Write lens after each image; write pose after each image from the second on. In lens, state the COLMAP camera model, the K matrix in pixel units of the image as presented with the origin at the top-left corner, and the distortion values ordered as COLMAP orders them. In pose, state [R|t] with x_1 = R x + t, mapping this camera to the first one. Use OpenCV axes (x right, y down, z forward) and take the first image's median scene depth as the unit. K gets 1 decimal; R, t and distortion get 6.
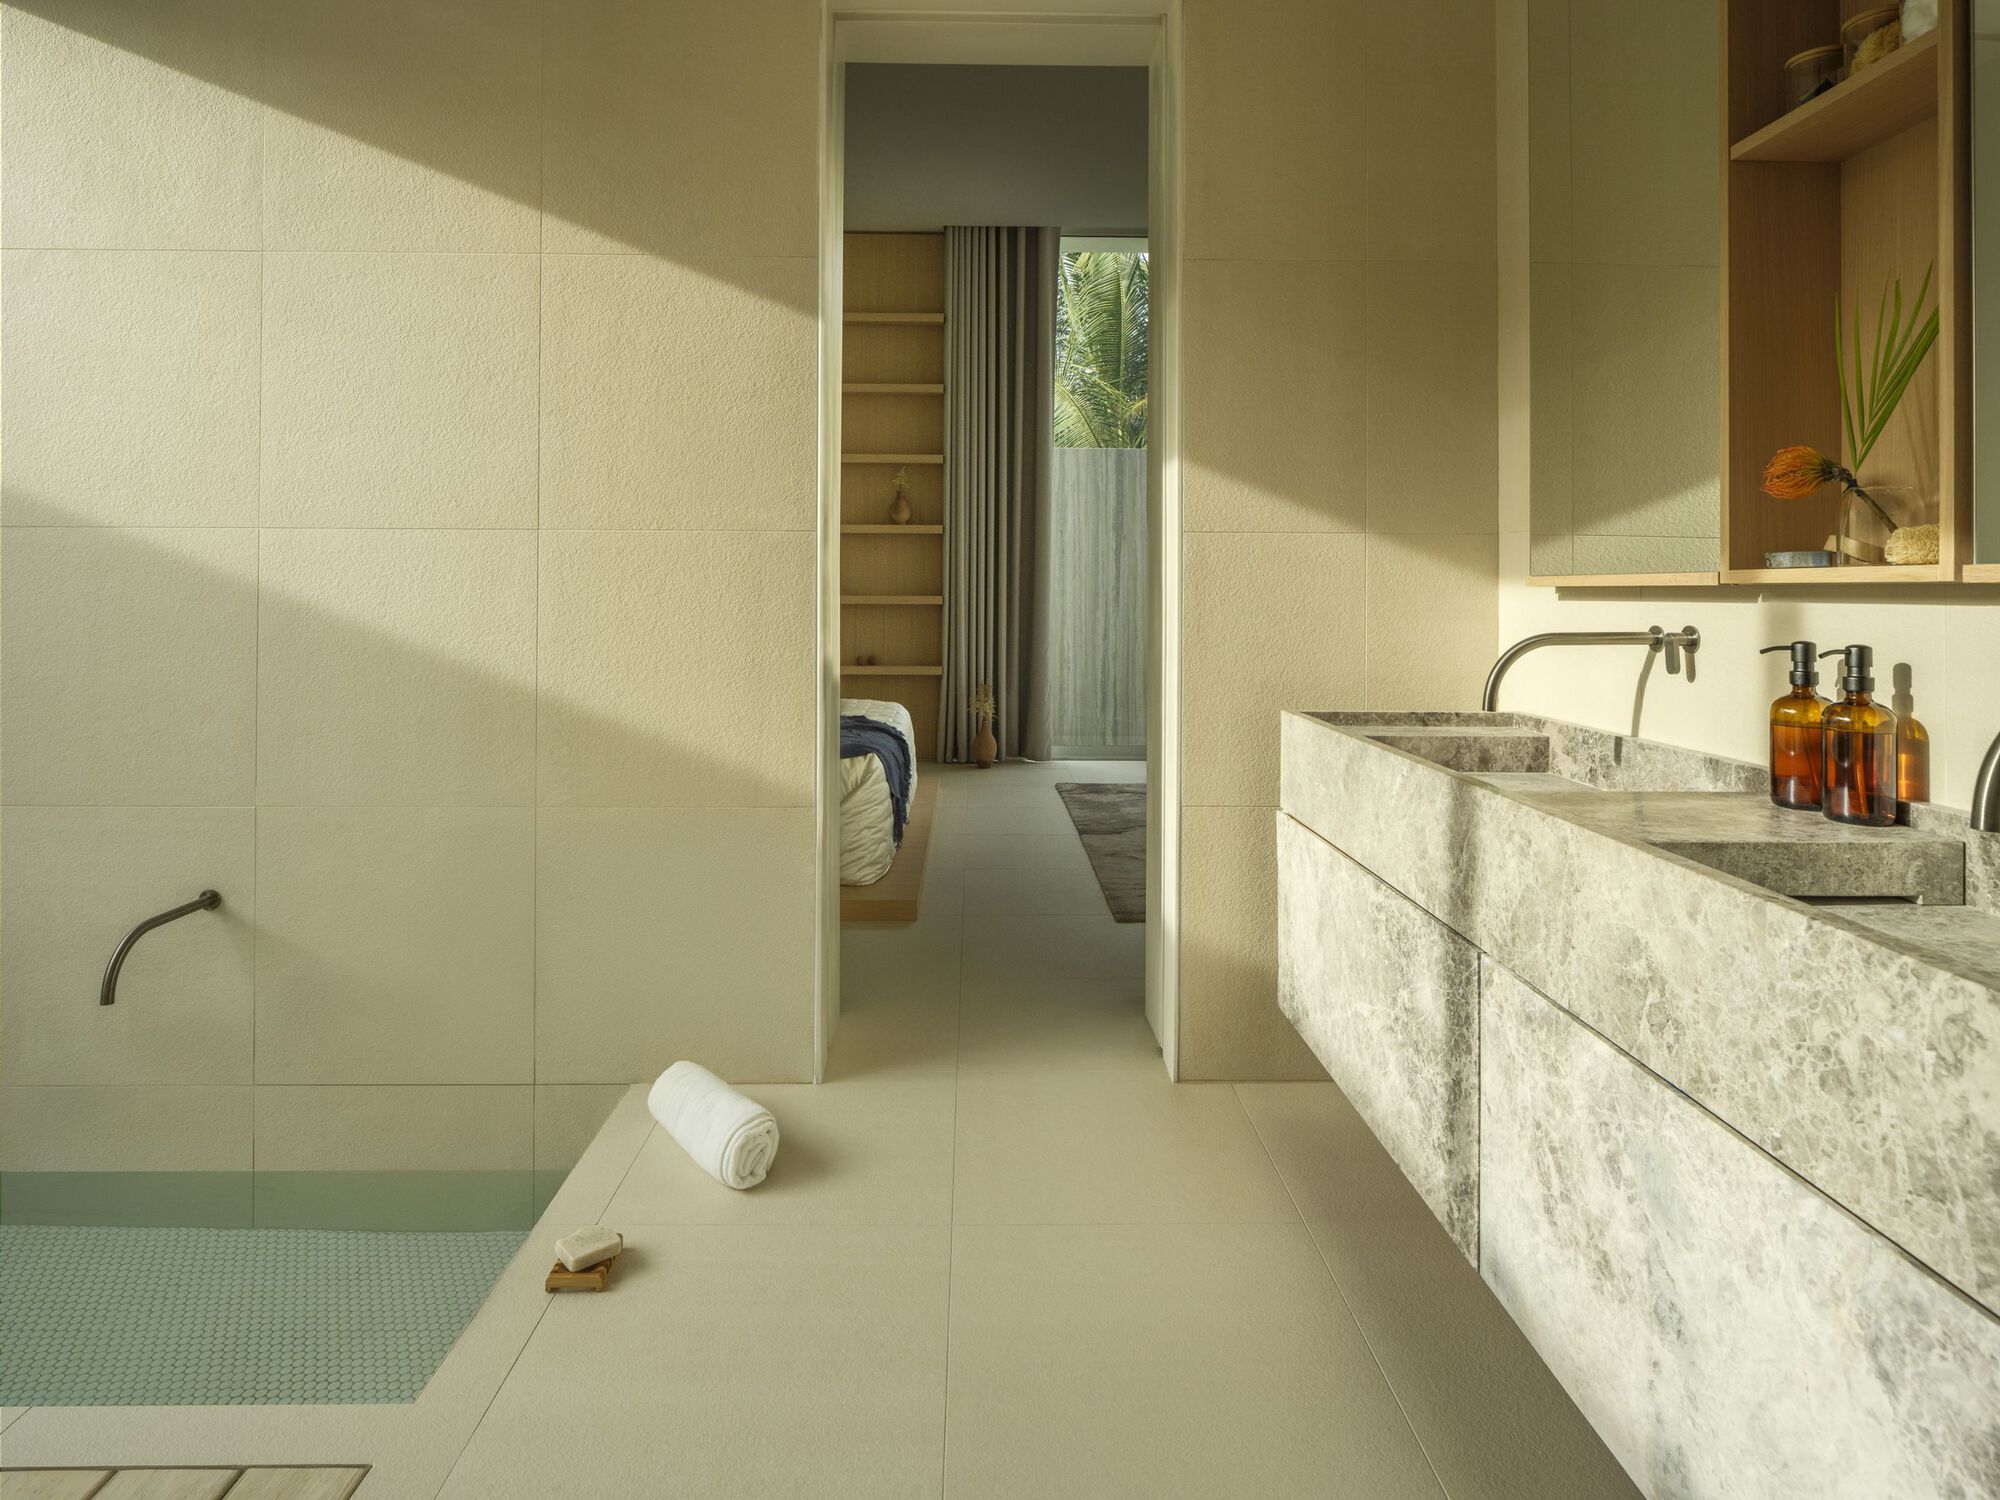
lens RADIAL K [[1112.1, 0, 1001.7], [0, 1112.1, 586.1], [0, 0, 1]] dist [-0.001274, 0.002476]
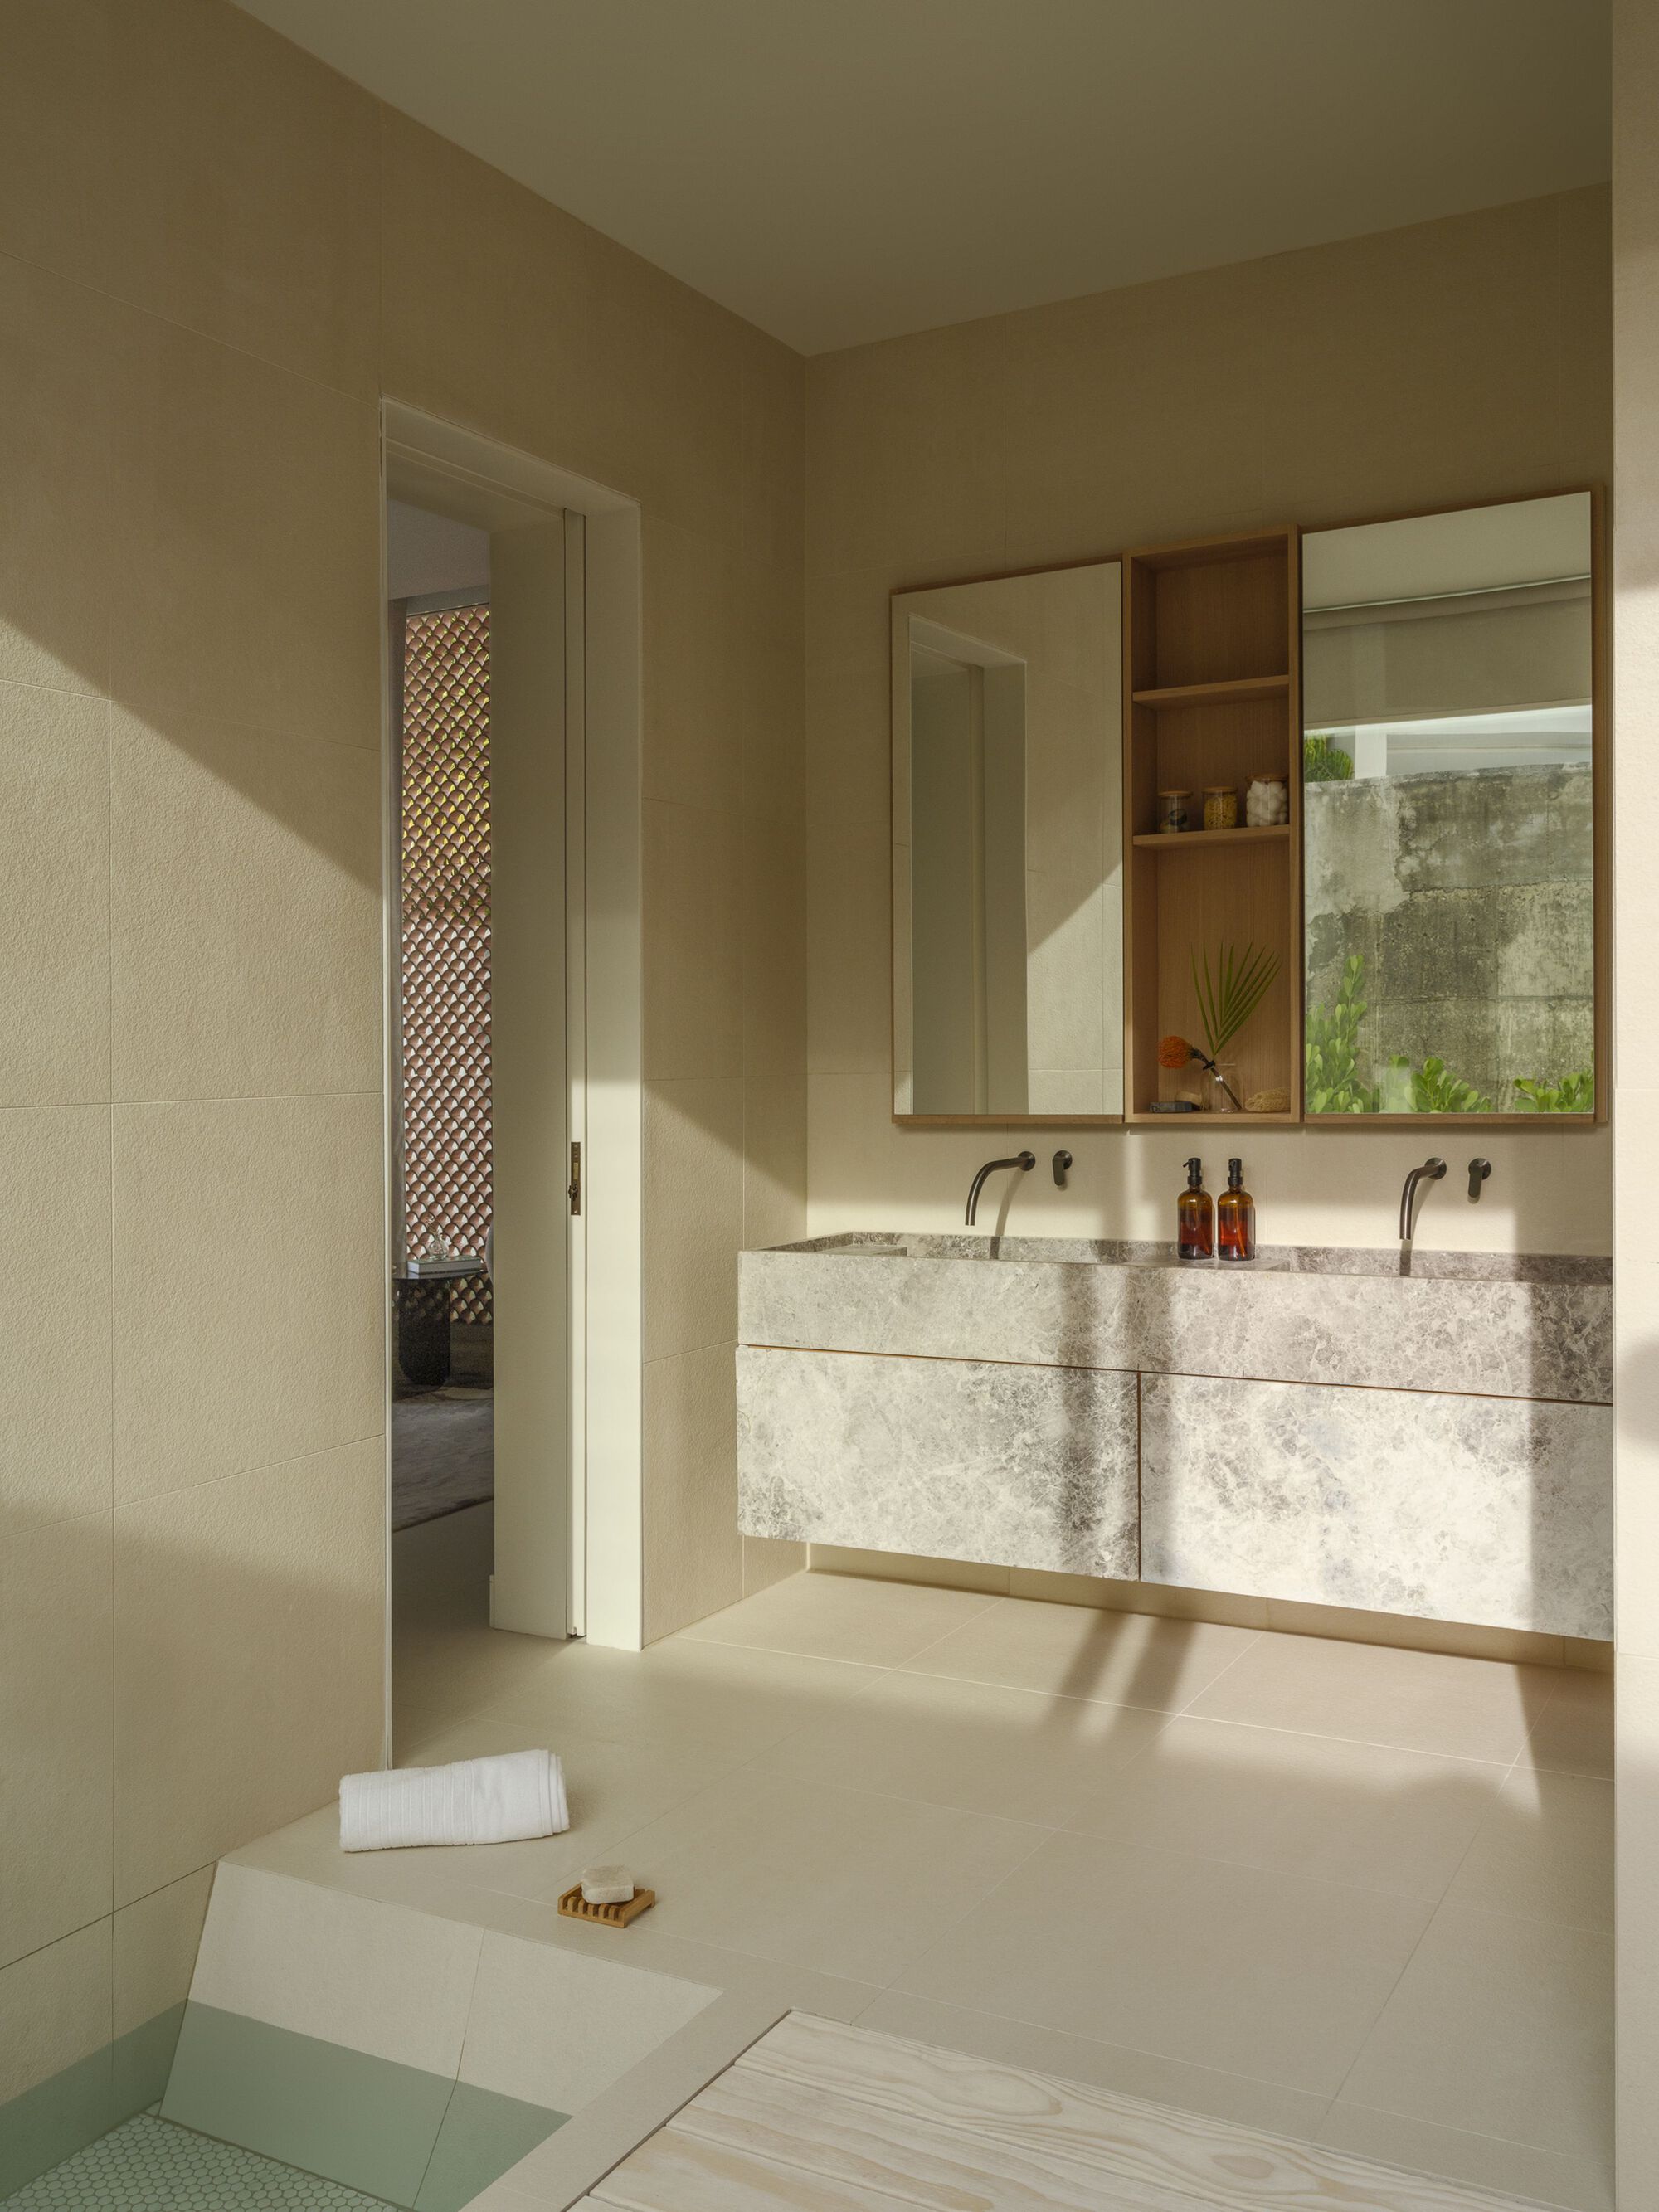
lens RADIAL K [[1878.7, 0, 829.7], [0, 1878.7, 1101.7], [0, 0, 1]] dist [0.000587, -0.001535]
pose [[0.502155, -0.035219, 0.864060, -2.725463], [0.019053, 0.999378, 0.029661, -0.176885], [-0.864568, 0.001569, 0.502514, 0.084555]]
